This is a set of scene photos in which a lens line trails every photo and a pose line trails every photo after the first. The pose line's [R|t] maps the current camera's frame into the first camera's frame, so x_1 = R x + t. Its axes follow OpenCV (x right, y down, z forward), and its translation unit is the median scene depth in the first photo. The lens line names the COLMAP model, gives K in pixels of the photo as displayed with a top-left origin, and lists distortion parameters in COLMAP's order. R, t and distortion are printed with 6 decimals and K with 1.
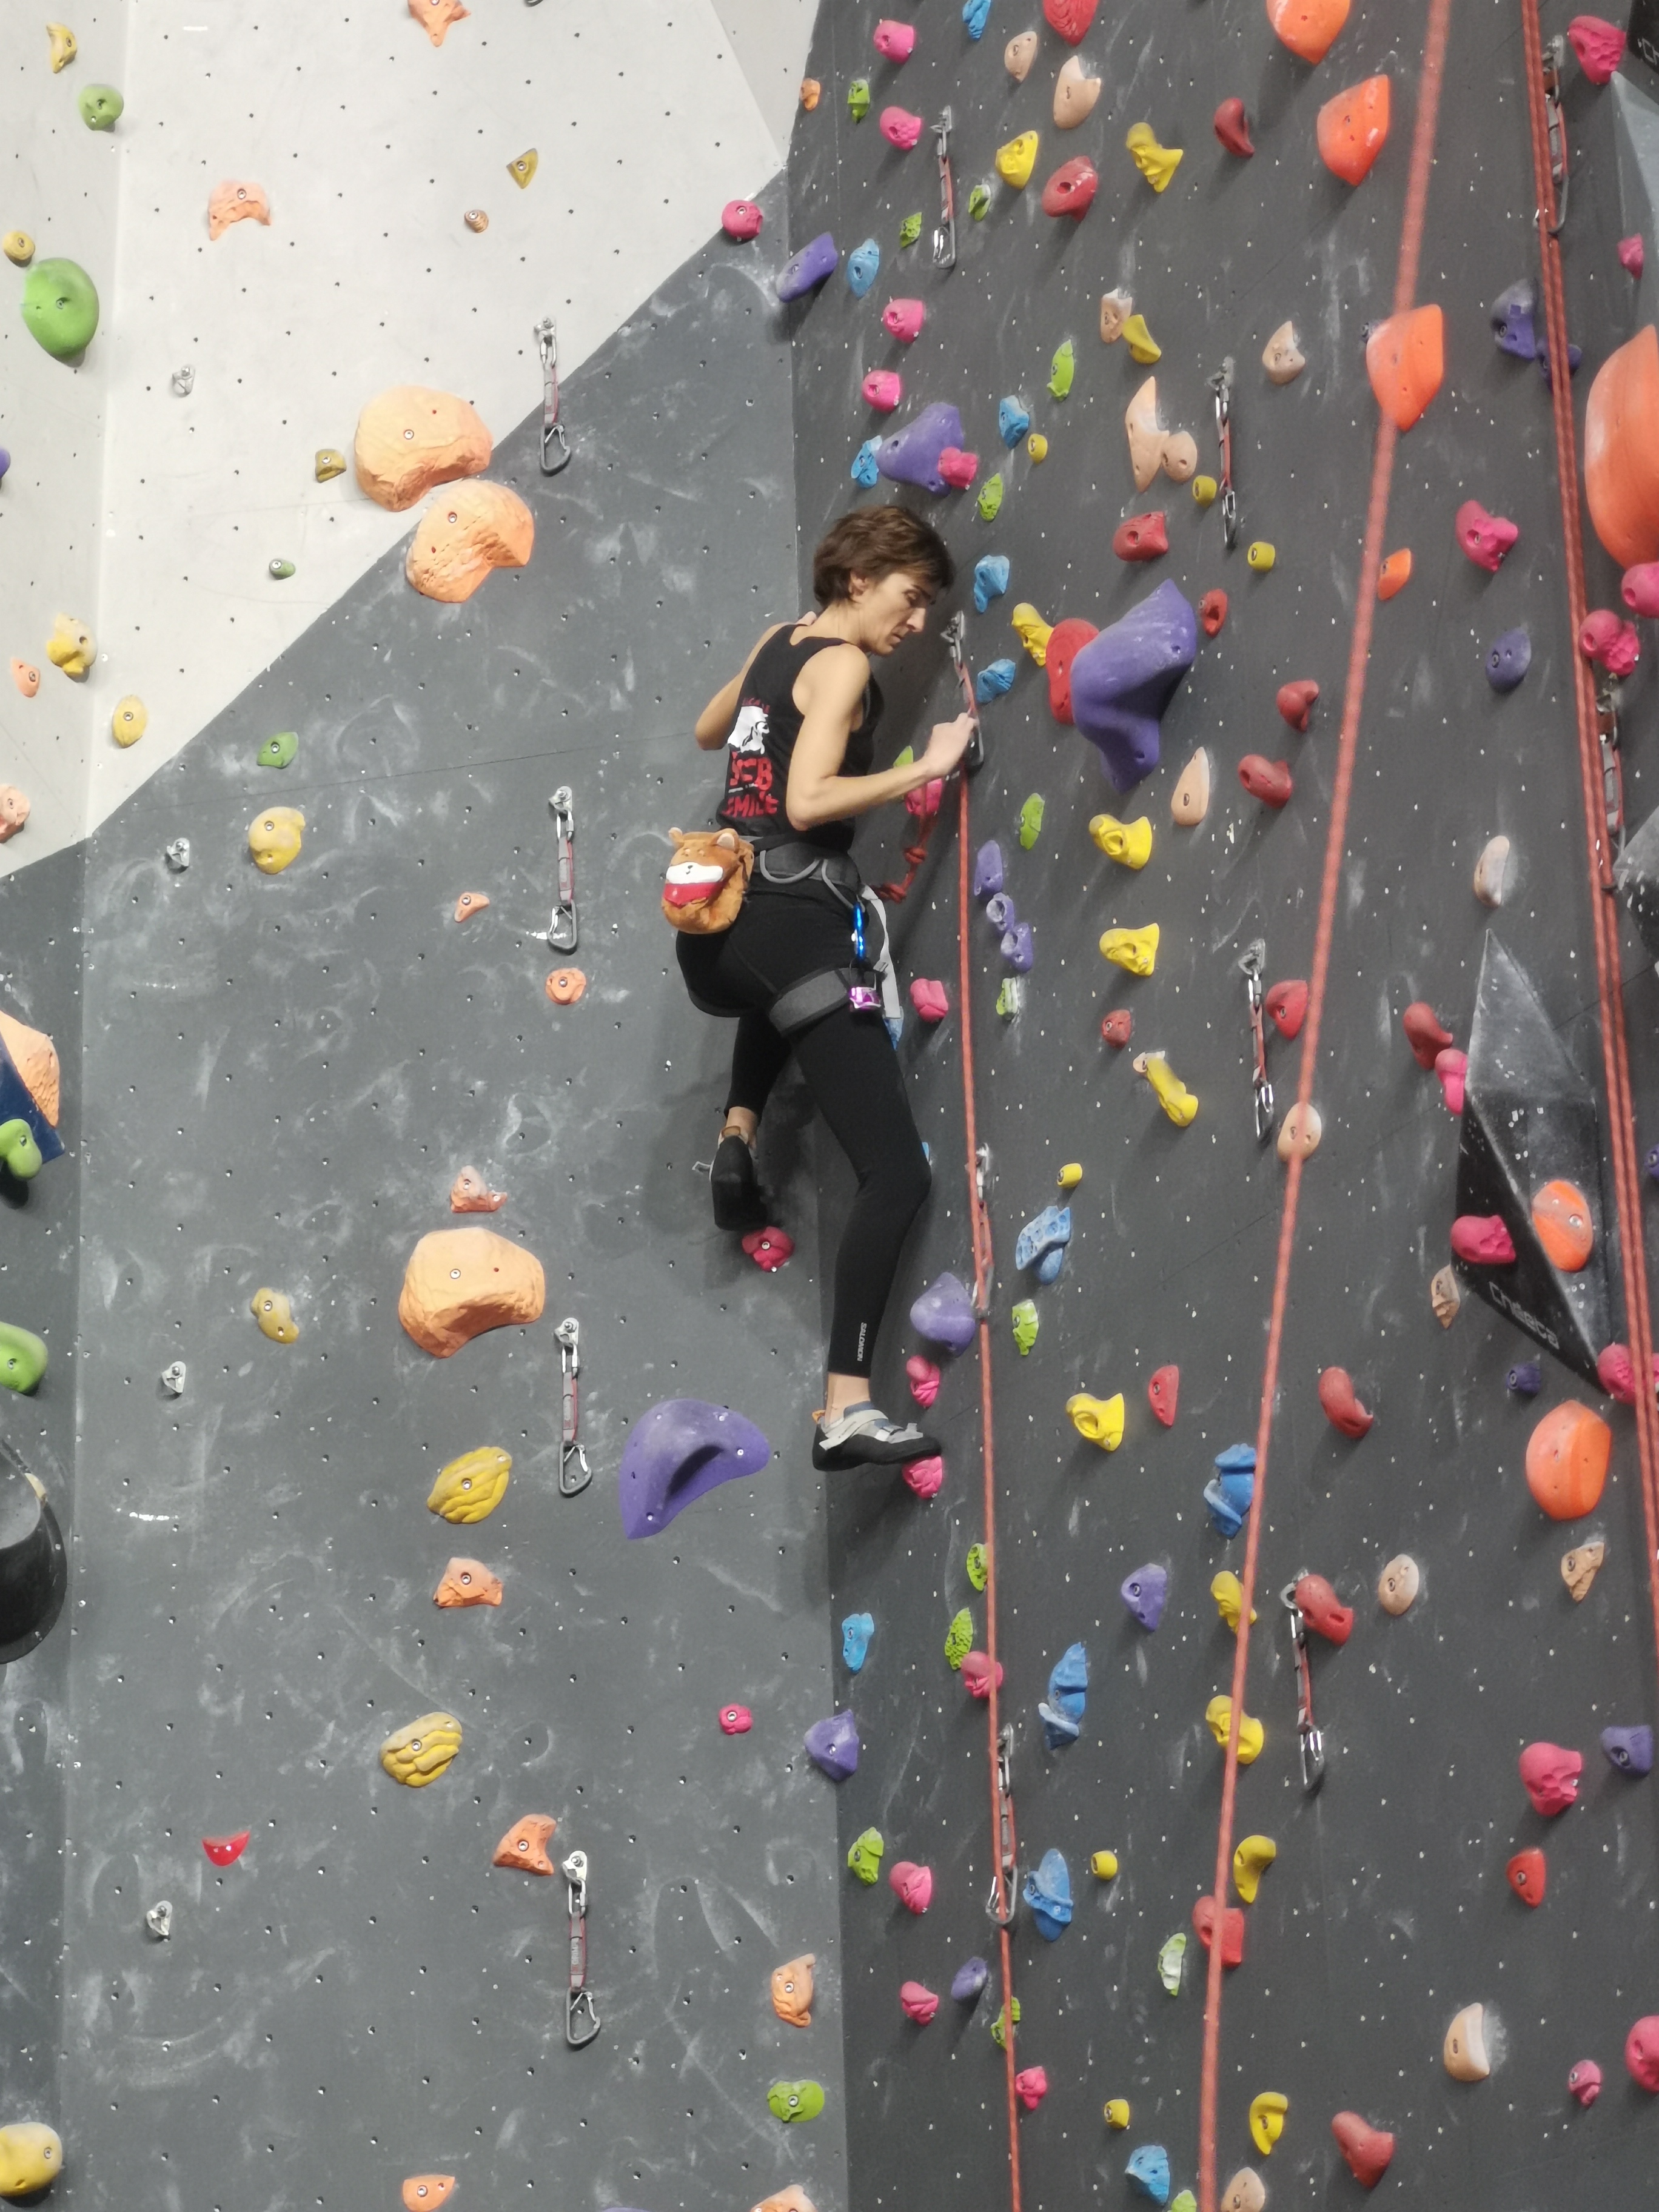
lens RADIAL K [[5564.5, 0, 829.5], [0, 5564.5, 1106.0], [0, 0, 1]] dist [0.710679, -8.538548]
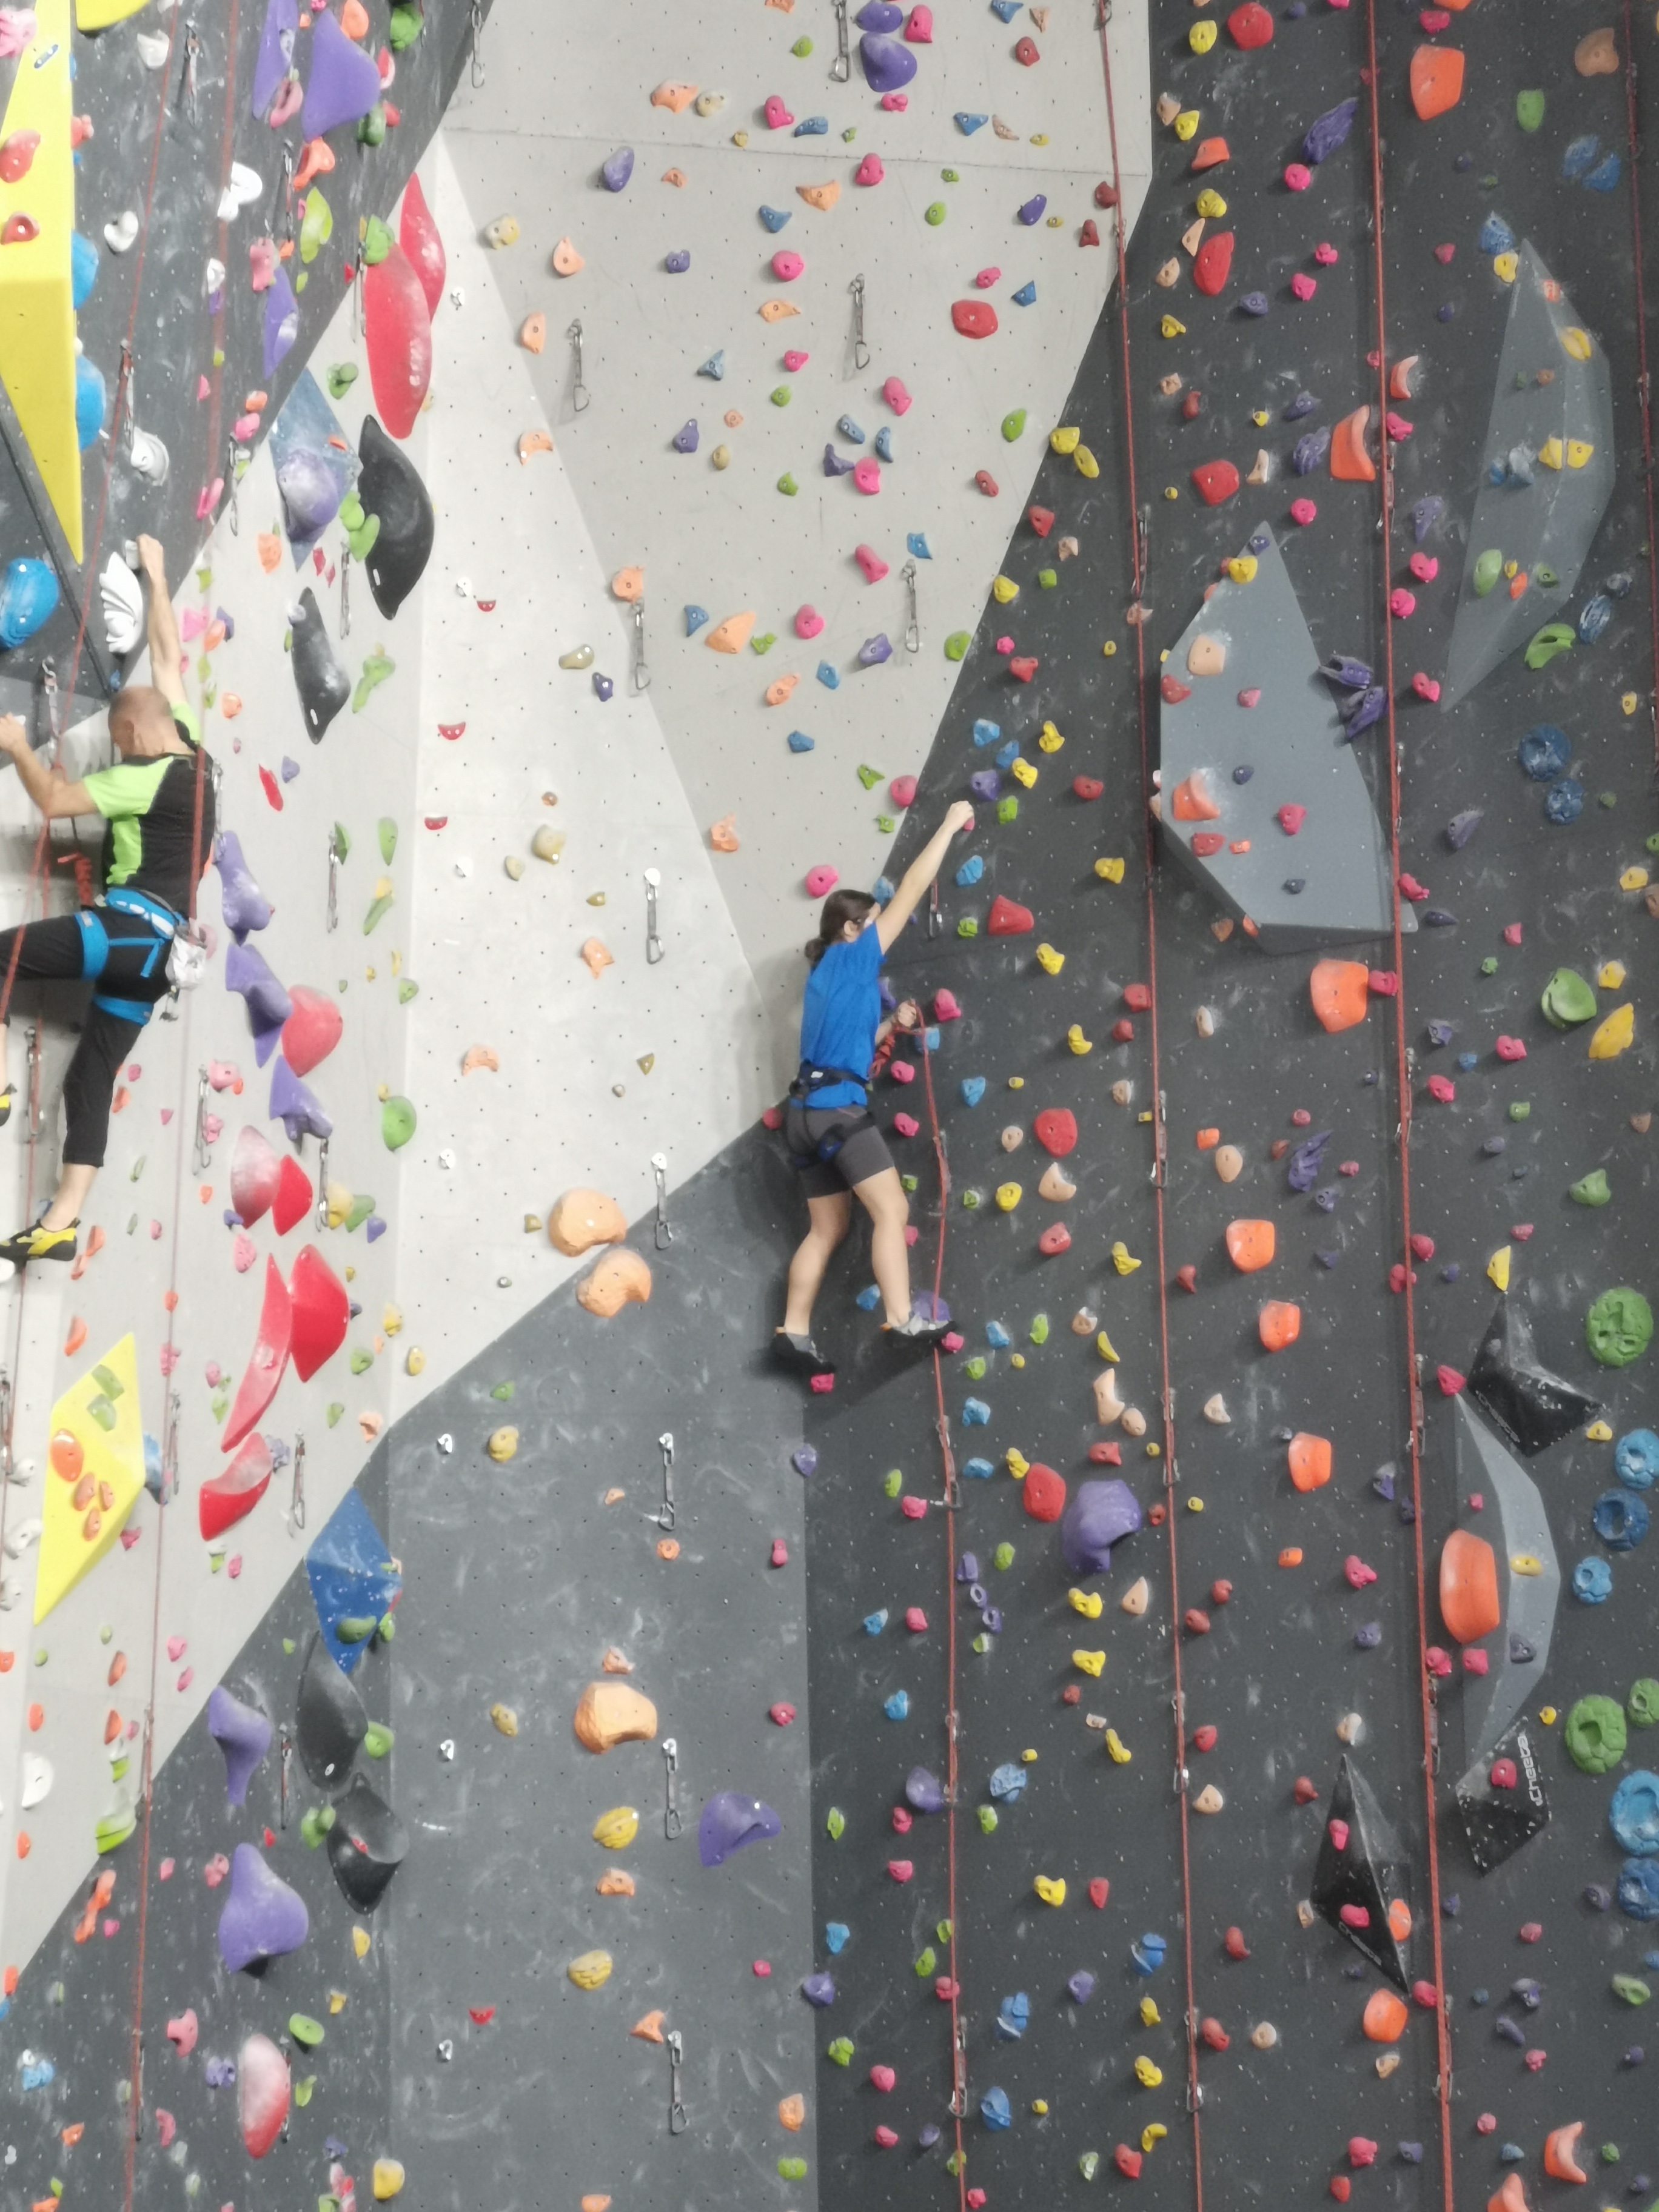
lens RADIAL K [[6125.6, 0, 829.5], [0, 6125.6, 1106.0], [0, 0, 1]] dist [0.793485, -9.916718]
pose [[0.918443, 0.076994, 0.387987, -0.831195], [-0.141954, 0.979690, 0.141619, -0.479526], [-0.369203, -0.185145, 0.910720, -0.890566]]
